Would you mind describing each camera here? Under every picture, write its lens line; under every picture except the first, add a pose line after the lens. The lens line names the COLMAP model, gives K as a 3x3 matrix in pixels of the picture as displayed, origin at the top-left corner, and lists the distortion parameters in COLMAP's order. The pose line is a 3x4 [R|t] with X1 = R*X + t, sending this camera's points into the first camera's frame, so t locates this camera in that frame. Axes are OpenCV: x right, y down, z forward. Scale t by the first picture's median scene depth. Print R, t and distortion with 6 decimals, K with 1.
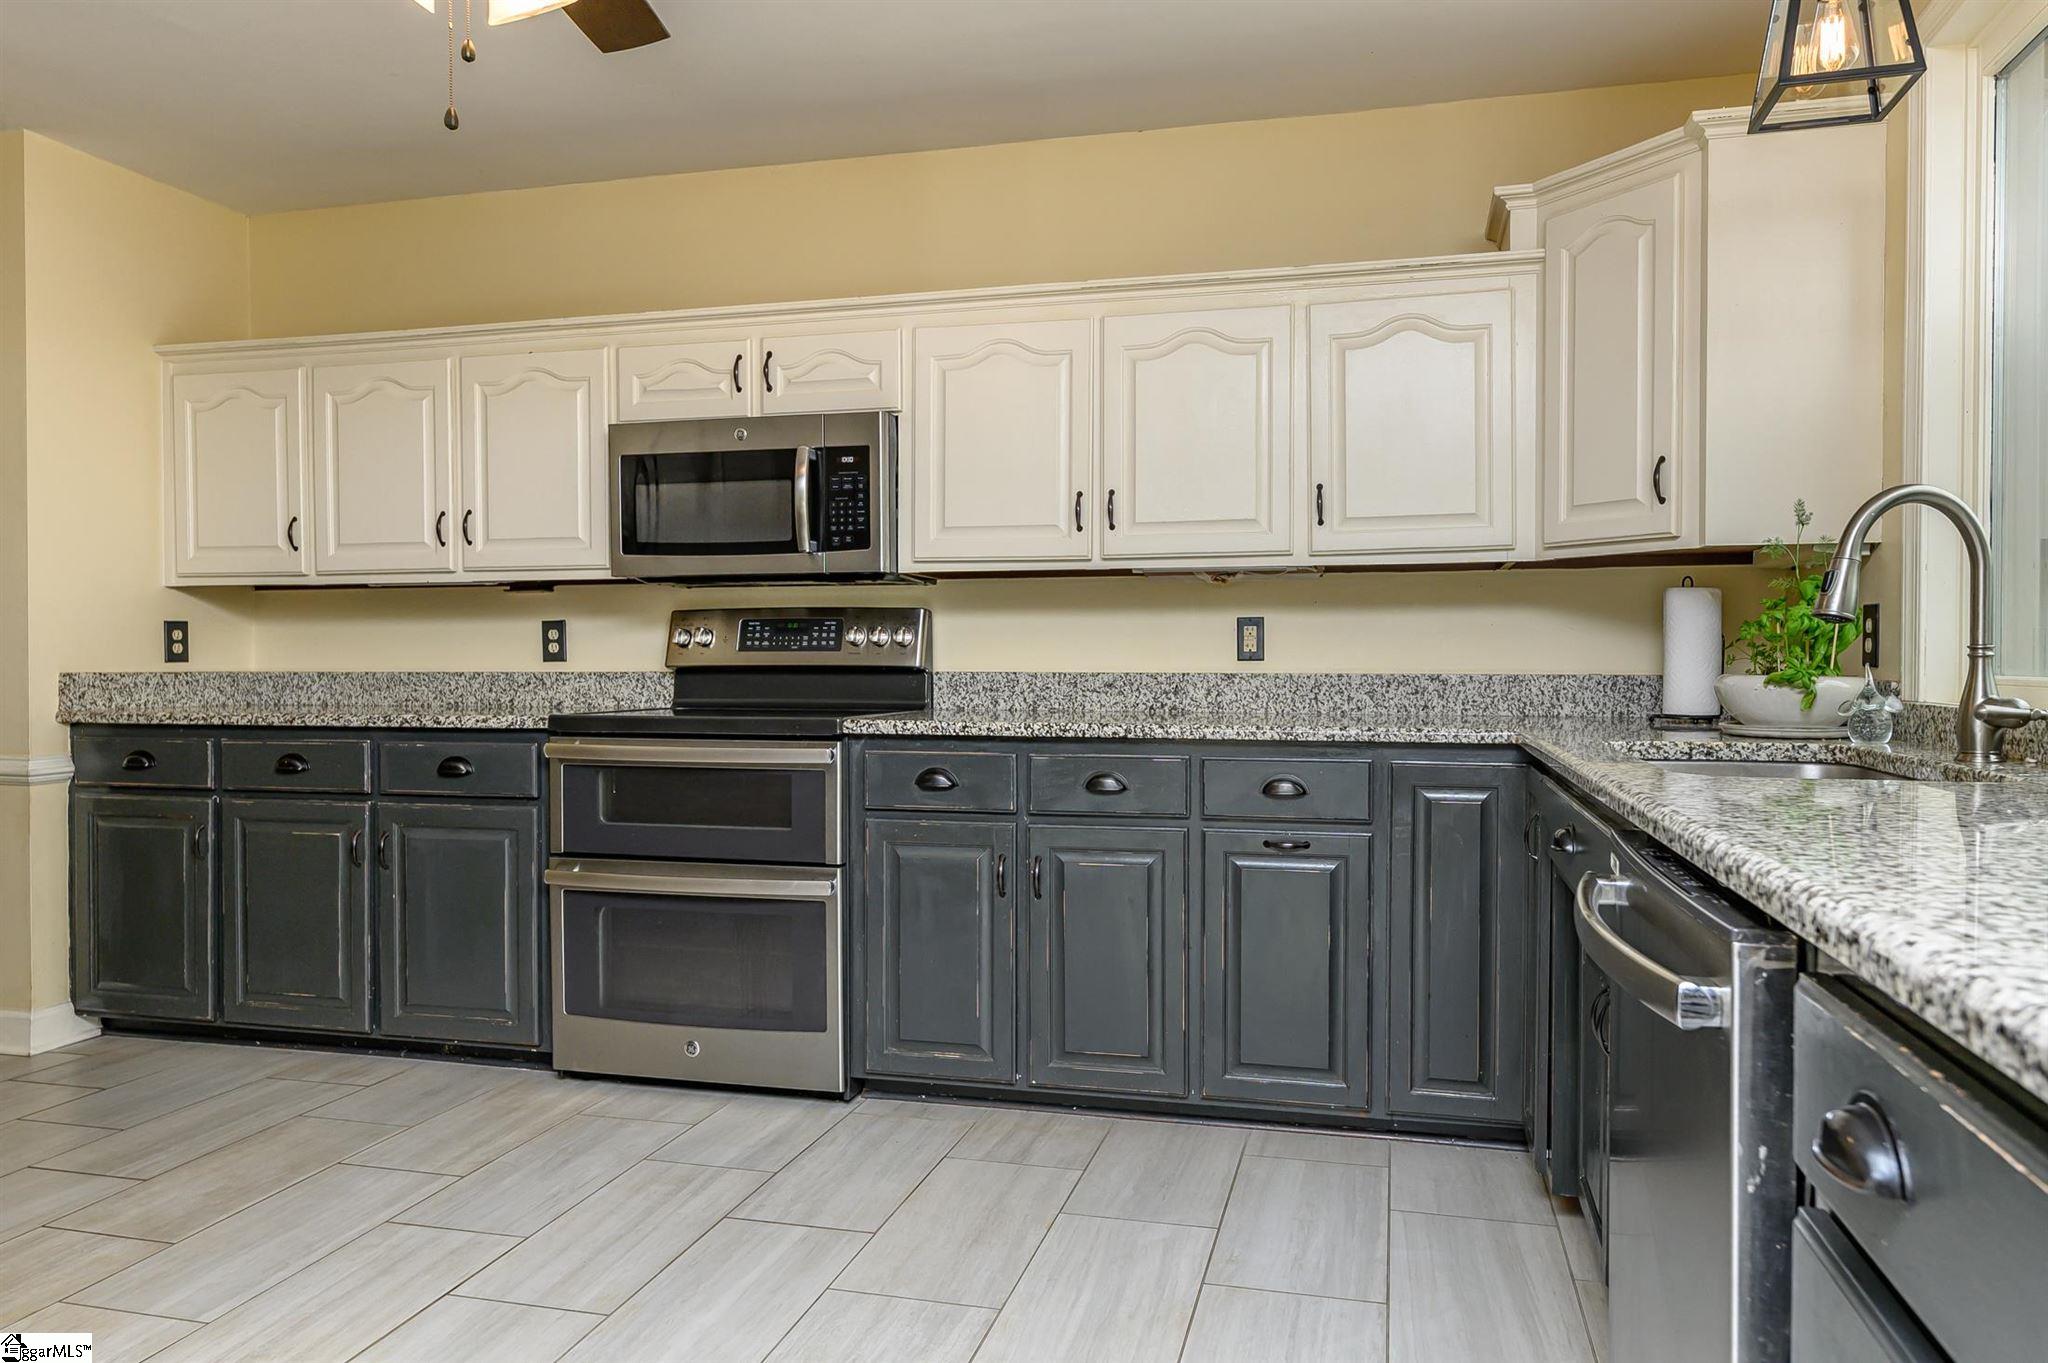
lens RADIAL K [[1361.9, 0, 1024.0], [0, 1361.9, 681.5], [0, 0, 1]] dist [0.003640, 0.000291]
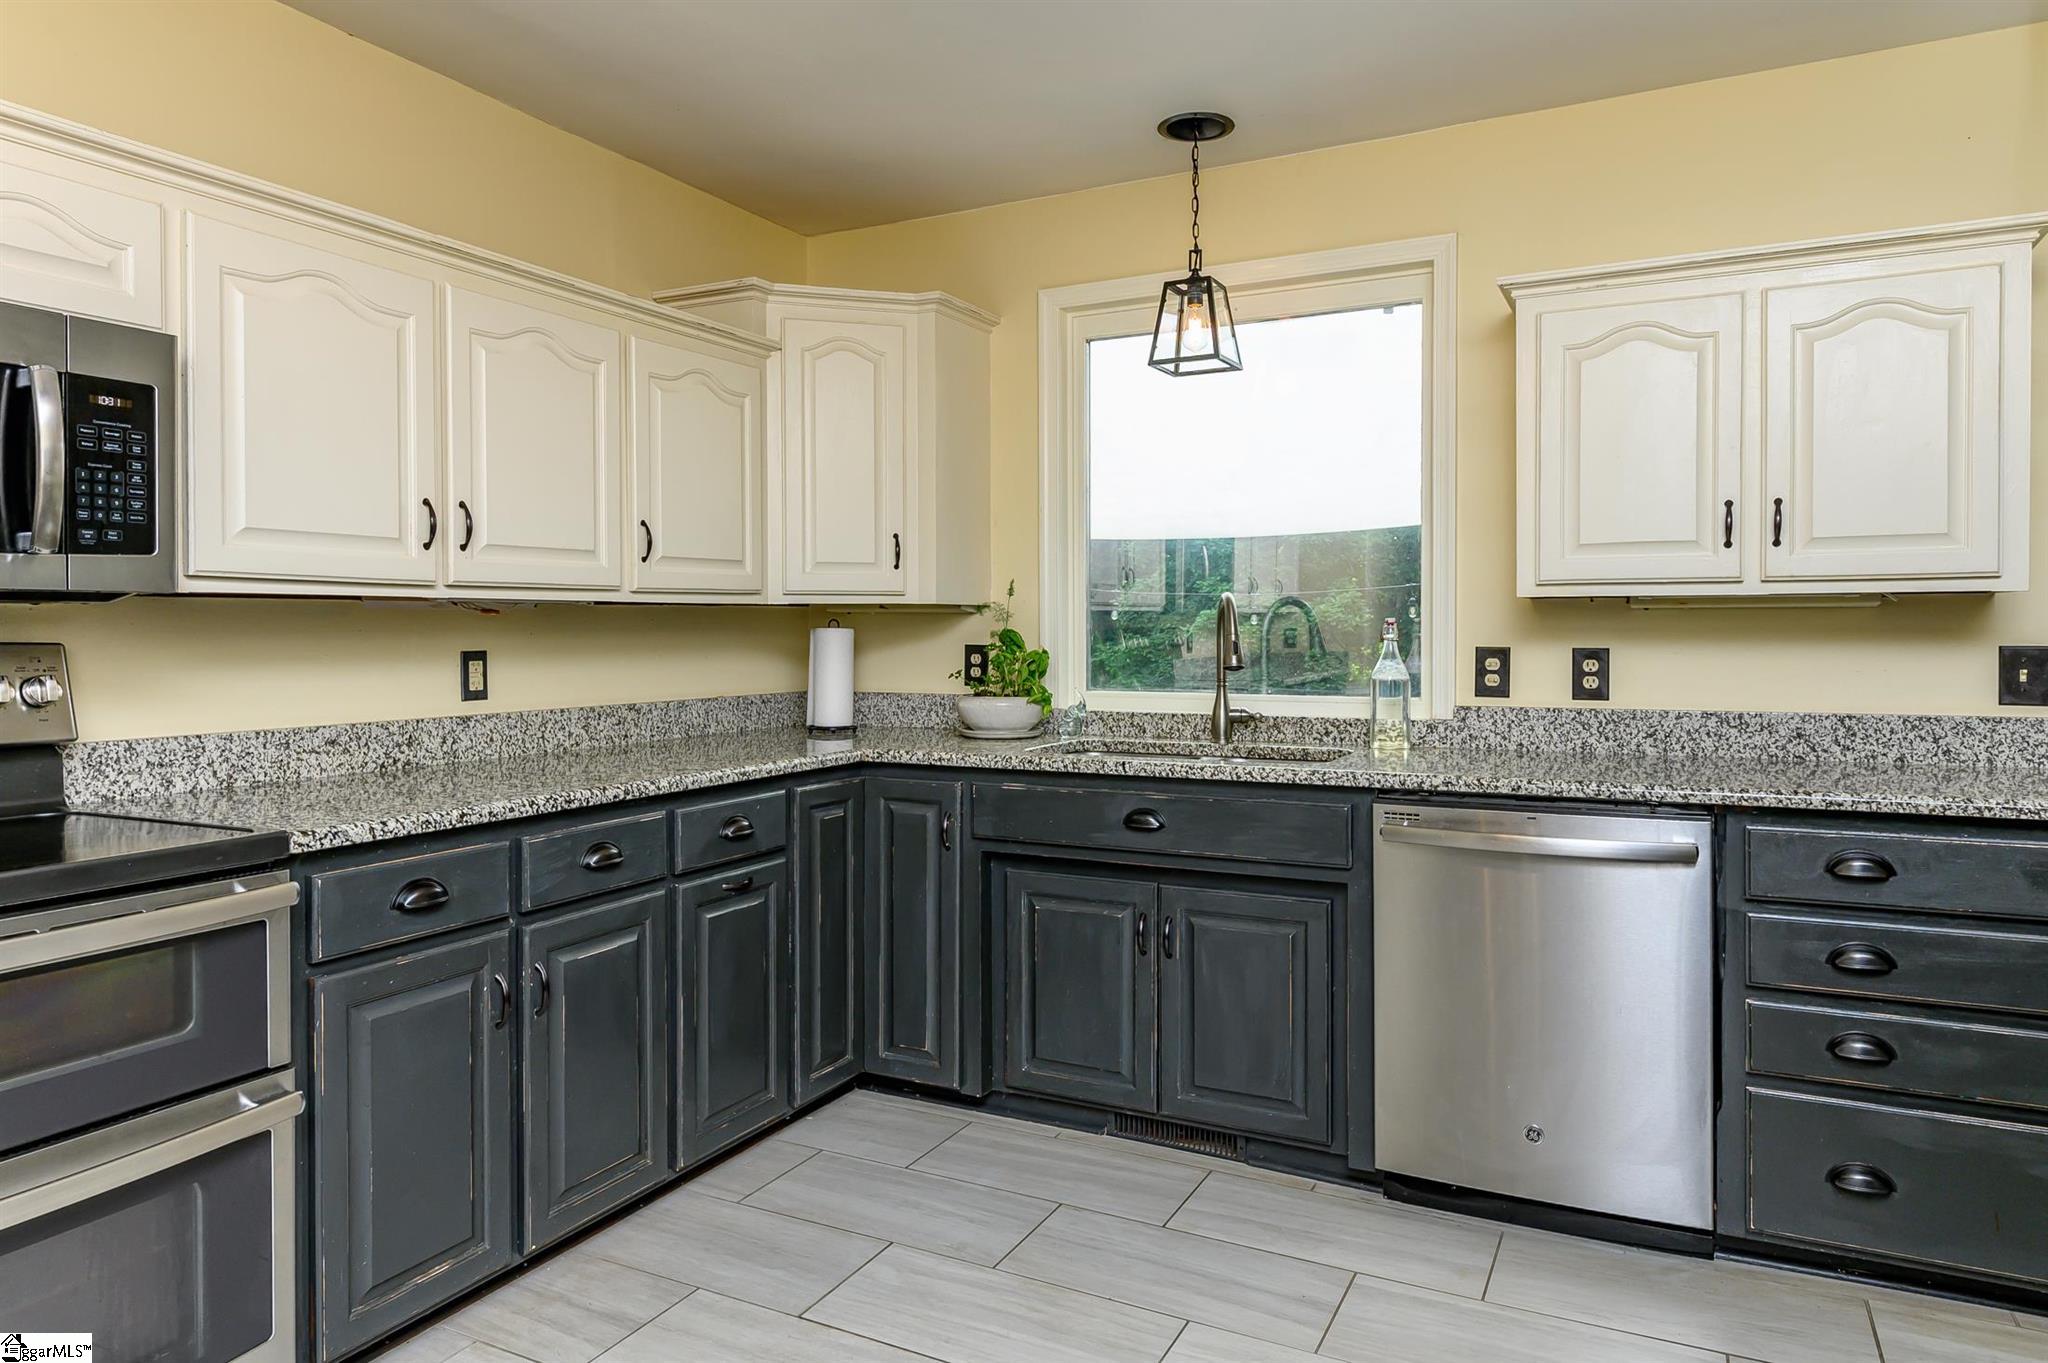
lens RADIAL K [[1306.6, 0, 1025.8], [0, 1306.6, 643.3], [0, 0, 1]] dist [0.003707, 0.000505]
pose [[0.212386, -0.013950, 0.977086, -0.603696], [0.021087, 0.999731, 0.009689, -0.054595], [-0.976958, 0.018546, 0.212623, 0.489772]]
